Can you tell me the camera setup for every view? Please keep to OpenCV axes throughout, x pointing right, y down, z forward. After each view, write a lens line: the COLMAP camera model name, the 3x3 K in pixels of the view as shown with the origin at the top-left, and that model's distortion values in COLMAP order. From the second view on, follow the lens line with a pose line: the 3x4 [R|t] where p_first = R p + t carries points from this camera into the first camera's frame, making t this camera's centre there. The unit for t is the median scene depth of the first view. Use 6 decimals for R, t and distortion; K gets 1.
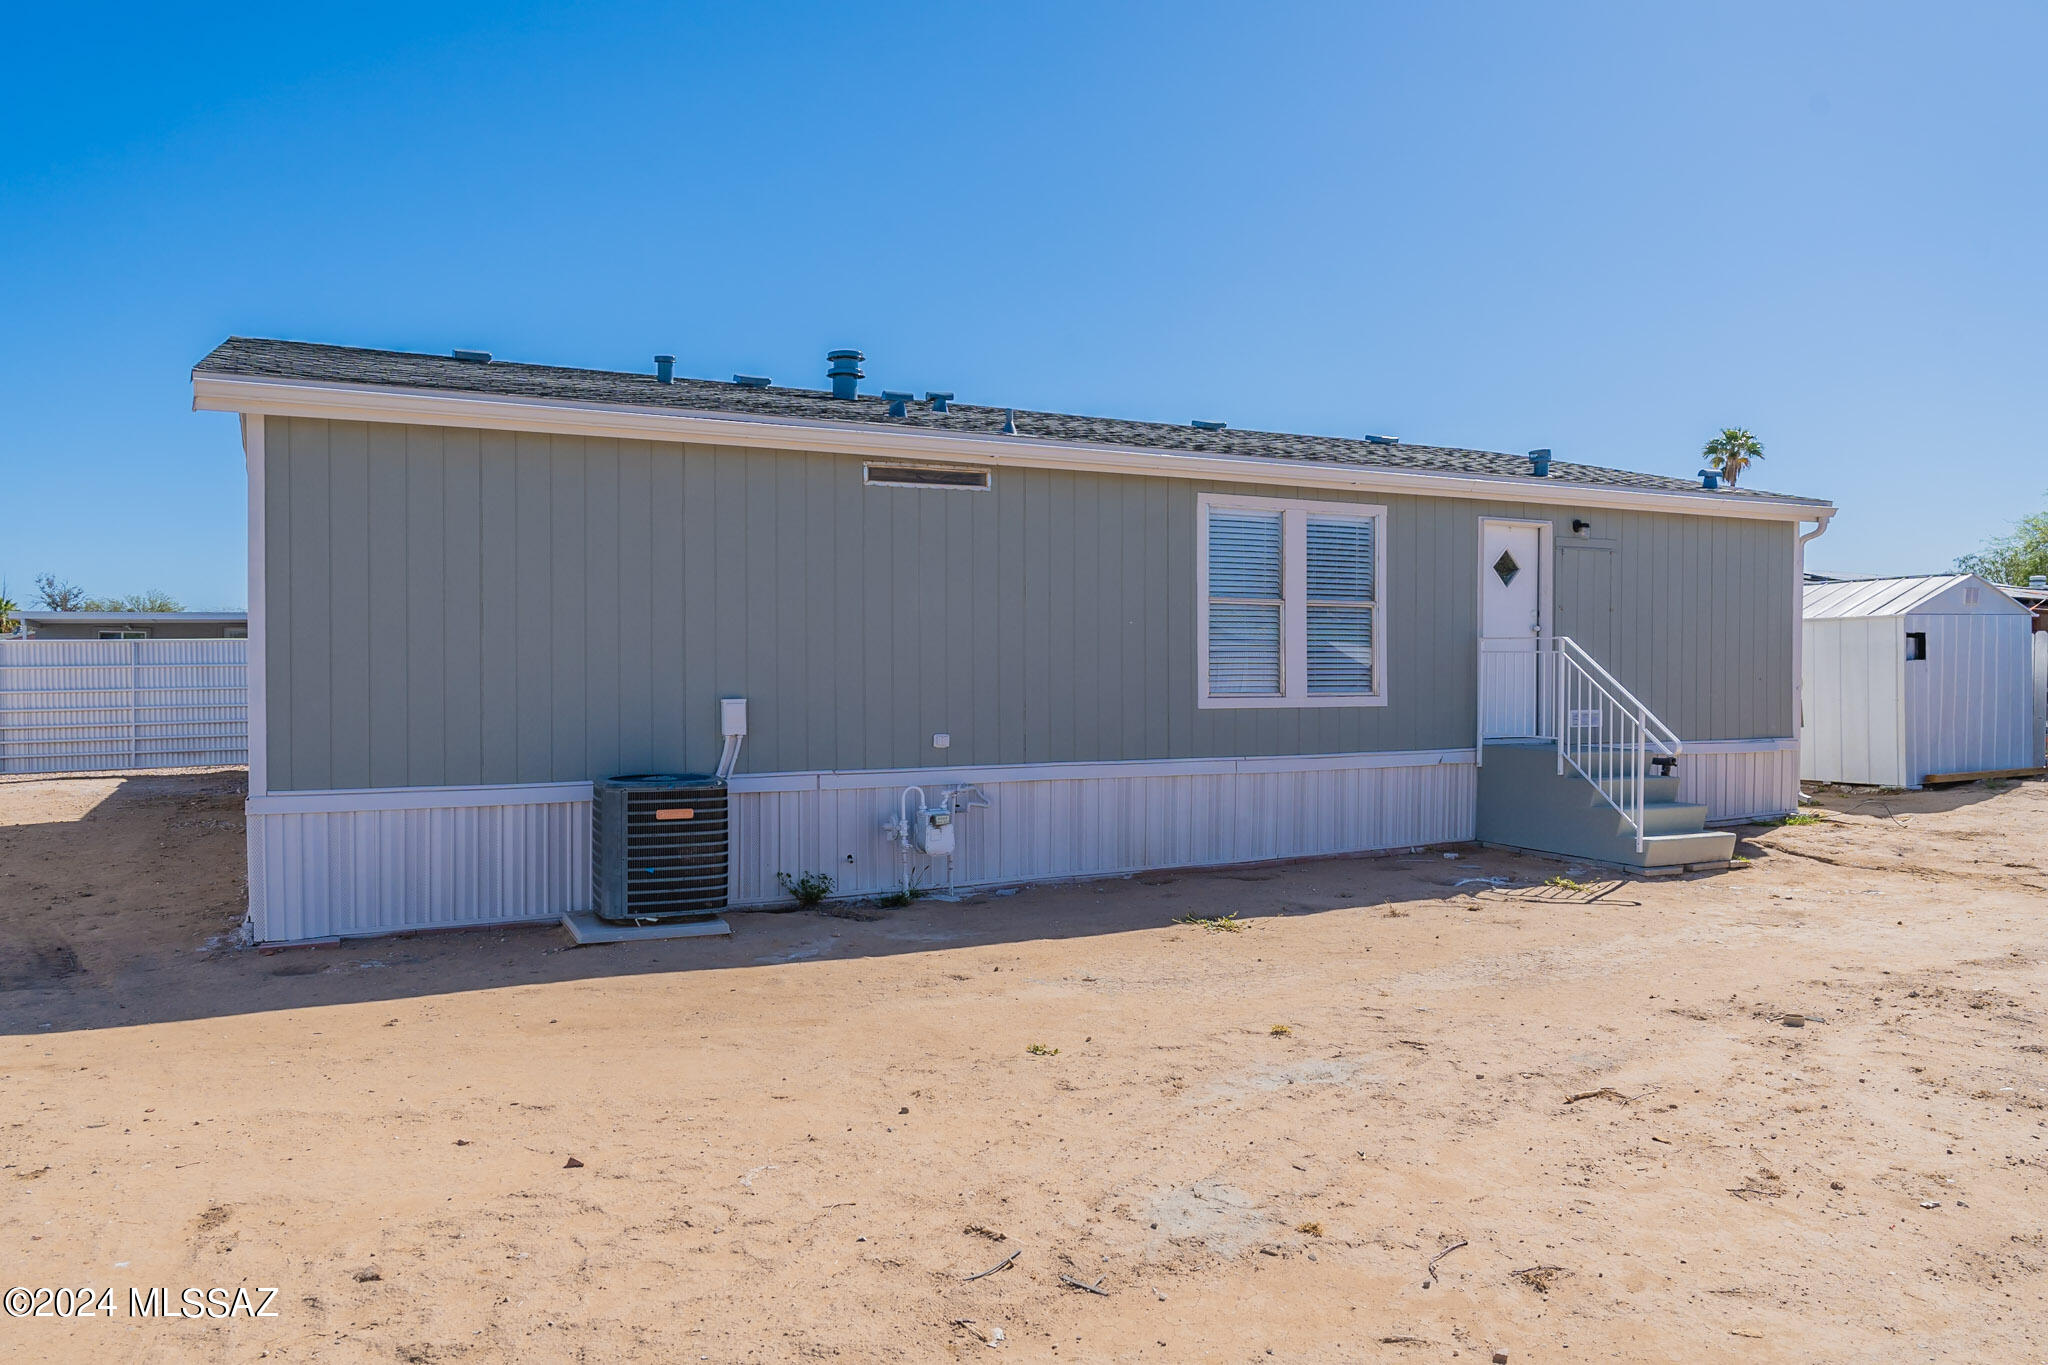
lens RADIAL K [[1428.8, 0, 1024.0], [0, 1428.8, 682.5], [0, 0, 1]] dist [0.037769, -0.001163]
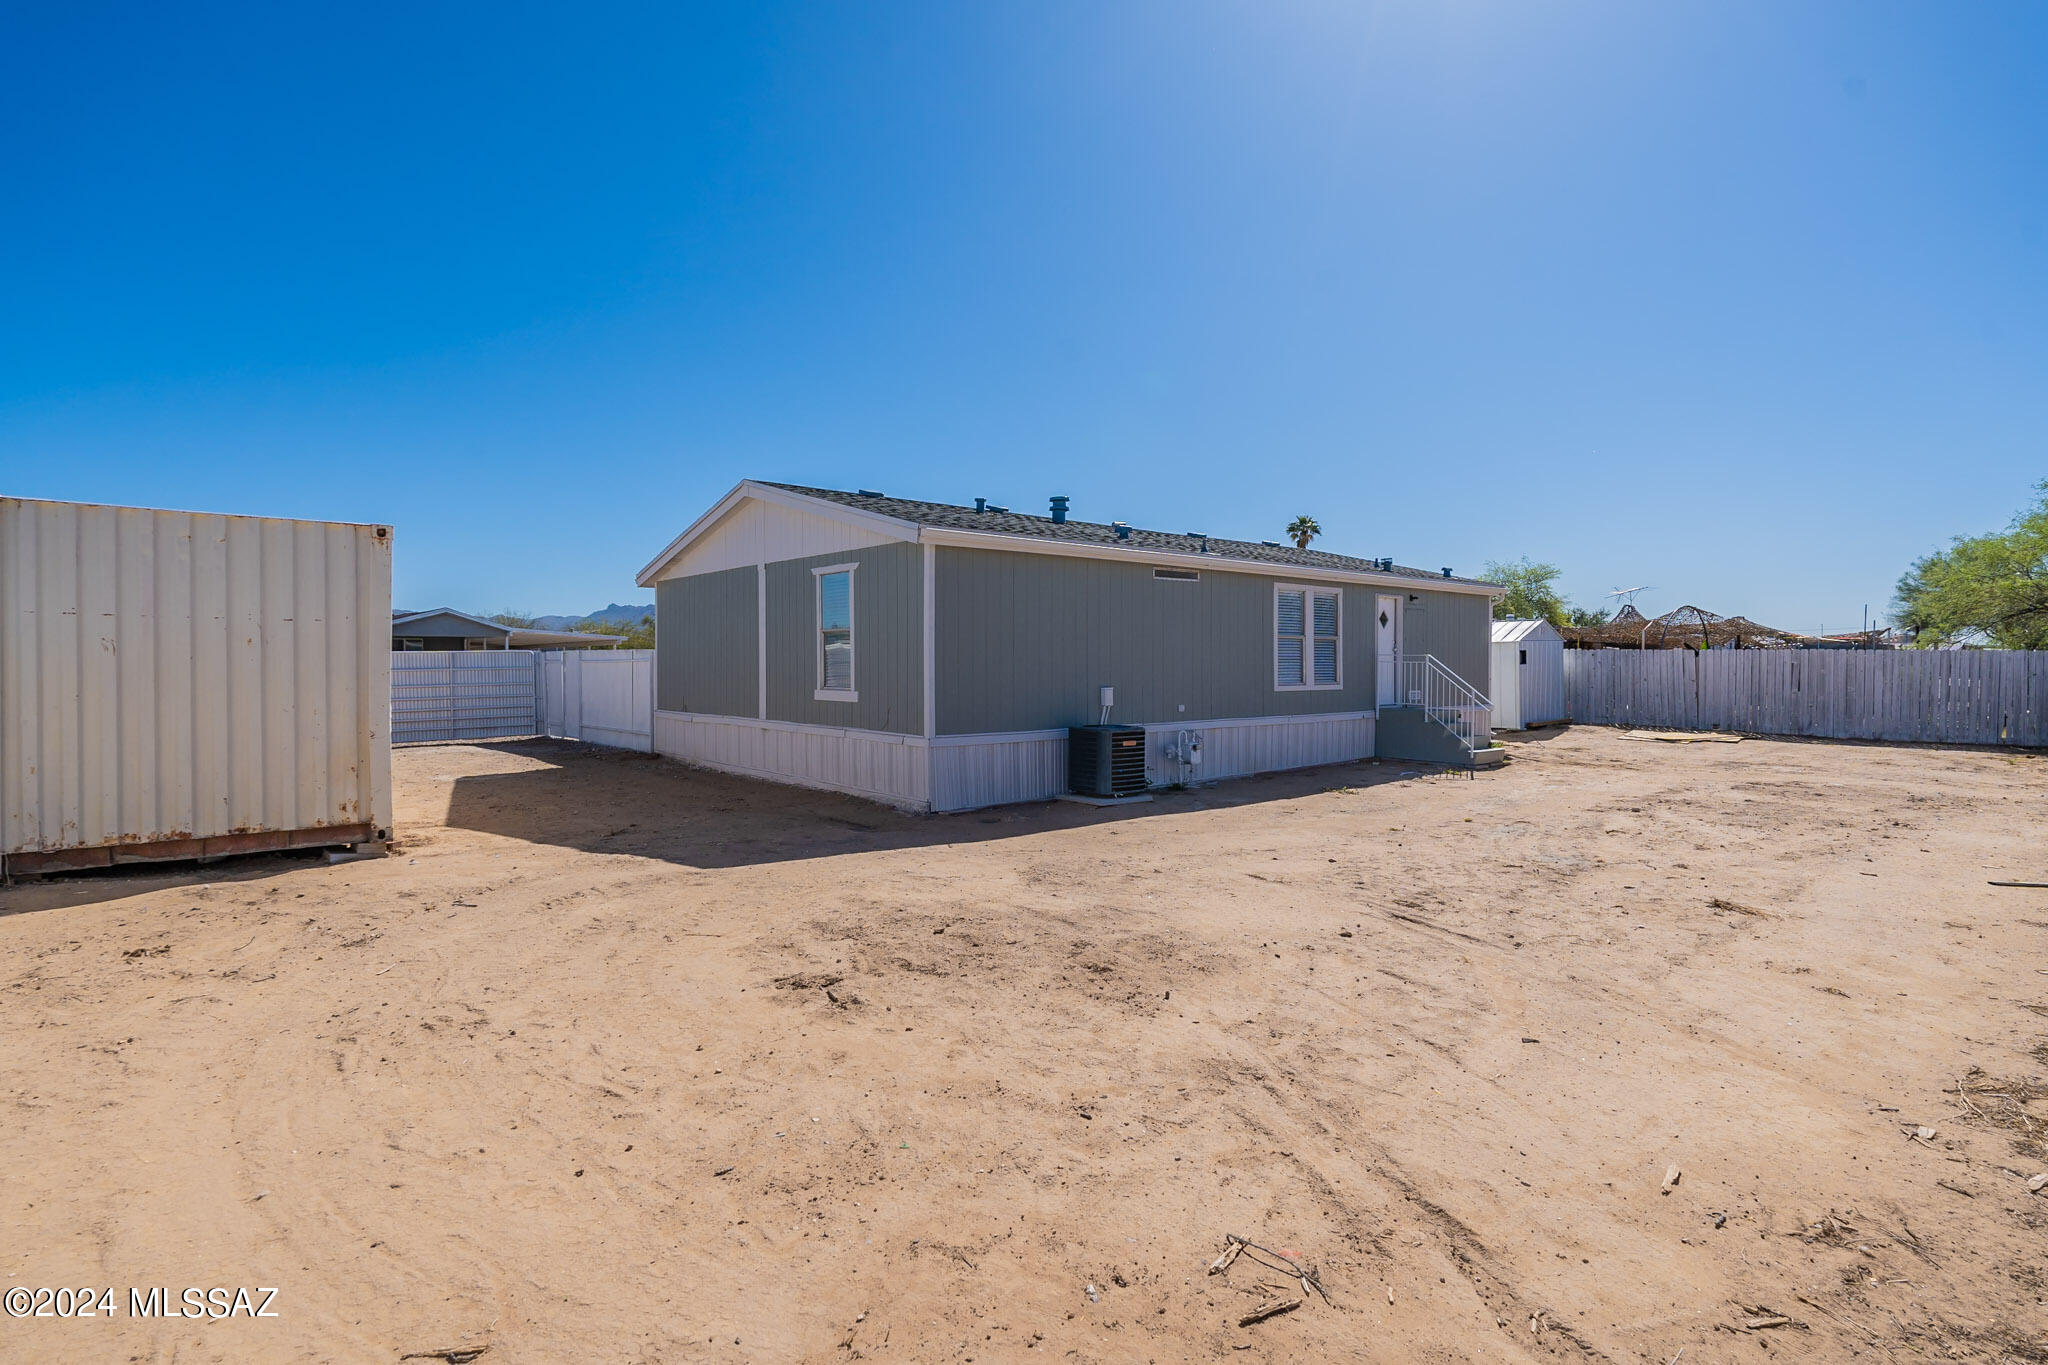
lens RADIAL K [[1046.0, 0, 1024.0], [0, 1046.0, 682.5], [0, 0, 1]] dist [-0.001047, -0.000071]
pose [[0.970691, -0.006022, 0.240256, -0.535398], [0.004563, 0.999968, 0.006627, -0.004665], [-0.240288, -0.005336, 0.970687, -0.303540]]
